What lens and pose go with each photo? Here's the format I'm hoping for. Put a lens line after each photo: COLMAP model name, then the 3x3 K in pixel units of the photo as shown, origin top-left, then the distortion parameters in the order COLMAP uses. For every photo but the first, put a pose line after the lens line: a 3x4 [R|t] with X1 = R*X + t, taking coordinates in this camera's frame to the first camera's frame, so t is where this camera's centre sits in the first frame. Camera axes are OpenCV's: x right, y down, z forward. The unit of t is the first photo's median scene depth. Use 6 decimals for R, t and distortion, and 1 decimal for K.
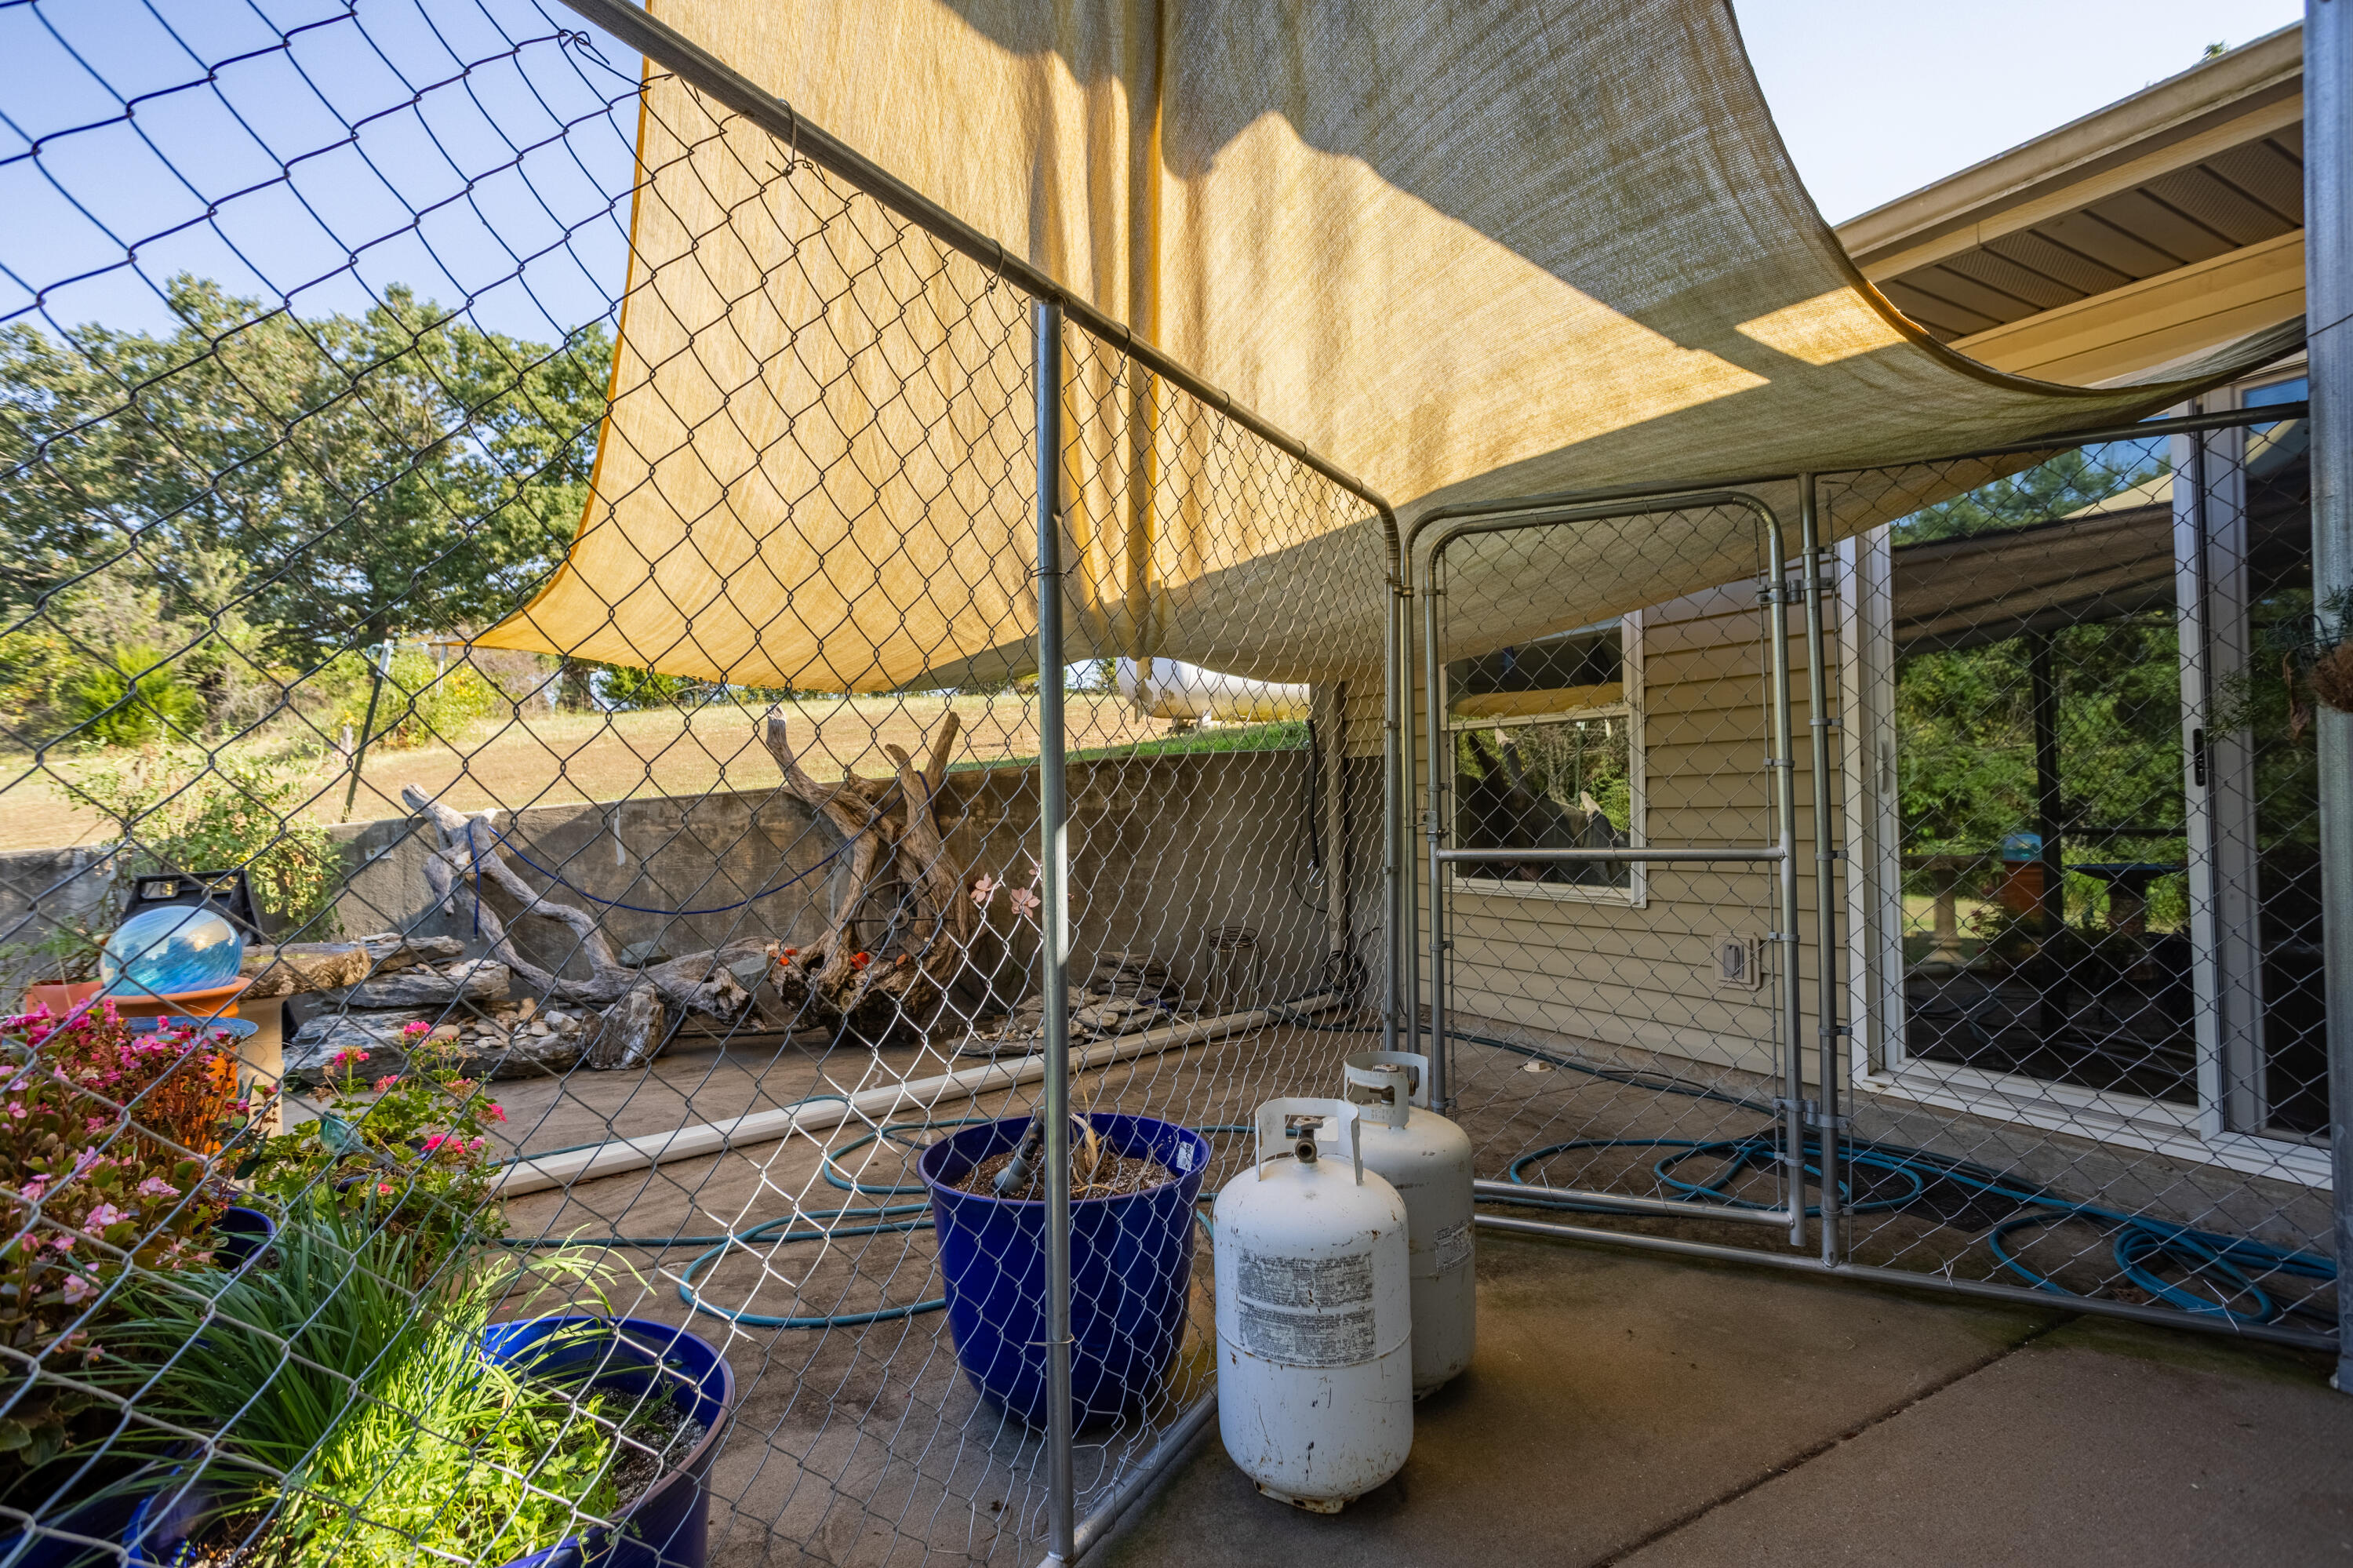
lens RADIAL K [[1154.4, 0, 1161.7], [0, 1154.4, 782.8], [0, 0, 1]] dist [-0.049775, 0.034250]
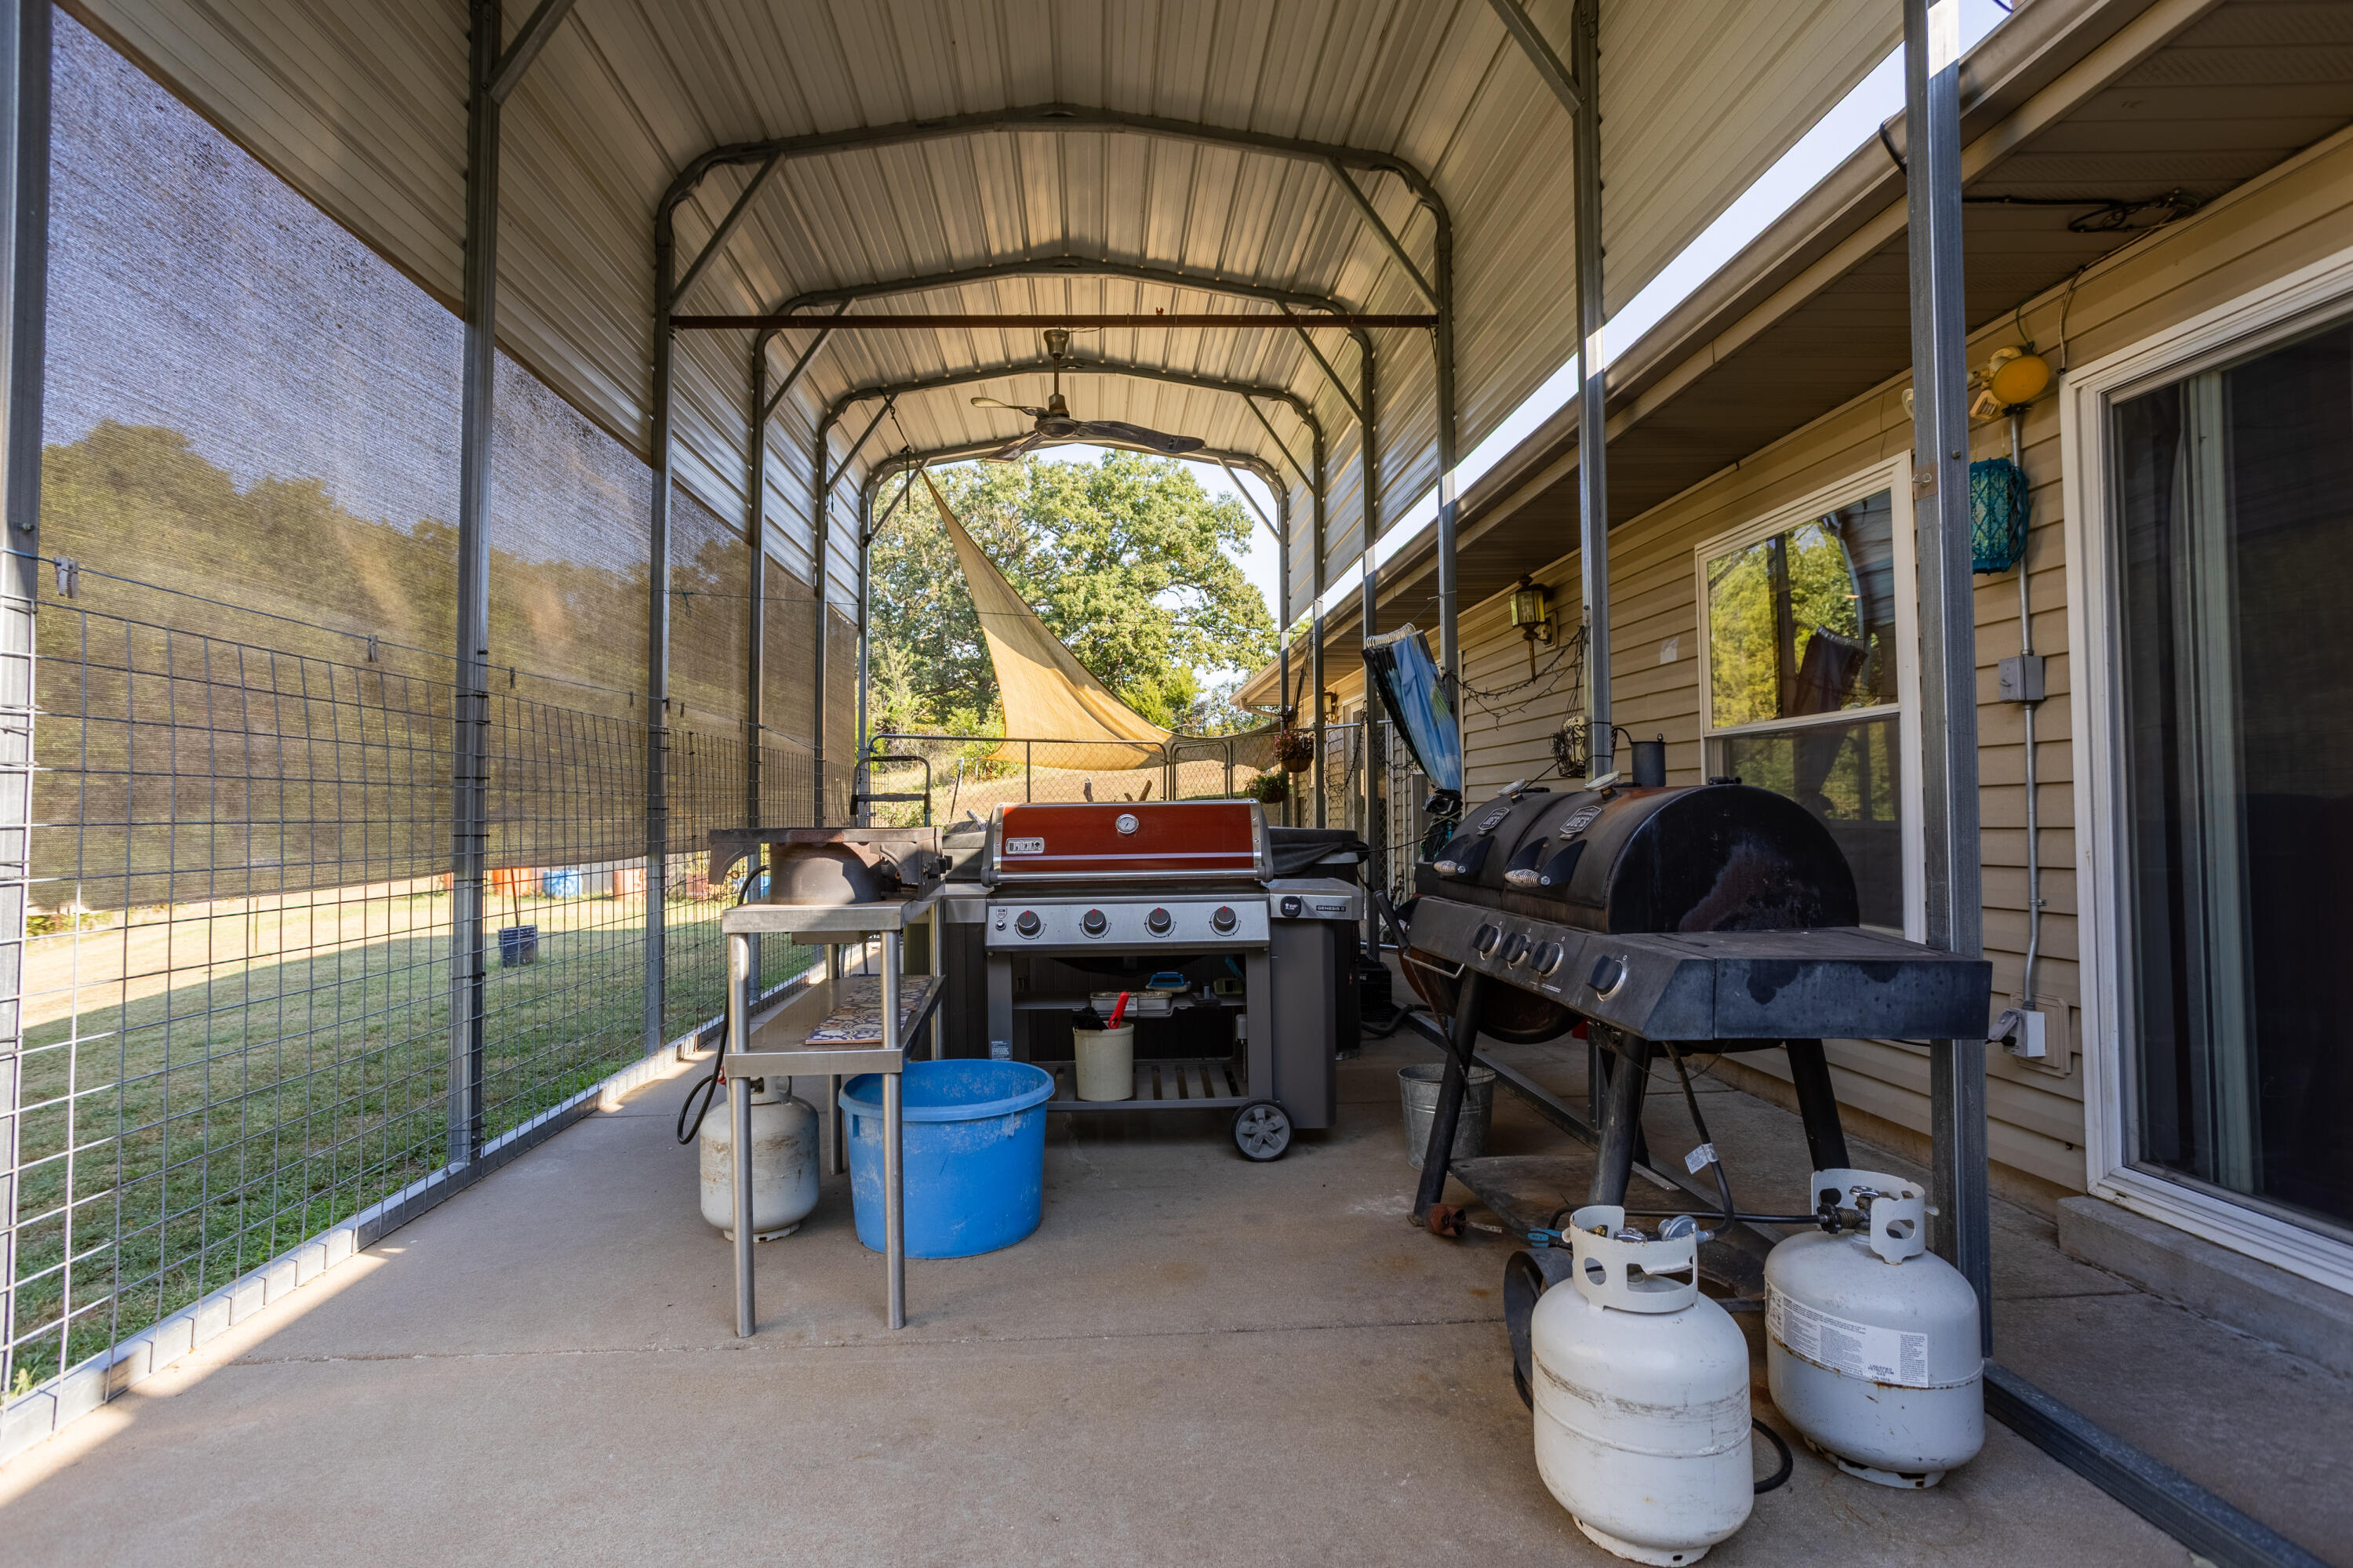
lens RADIAL K [[1154.4, 0, 1161.7], [0, 1154.4, 782.8], [0, 0, 1]] dist [-0.049775, 0.034250]
pose [[0.895614, -0.013118, -0.444639, 0.136924], [0.011061, 0.999913, -0.007222, -0.004872], [0.444695, 0.001550, 0.895681, -0.176886]]
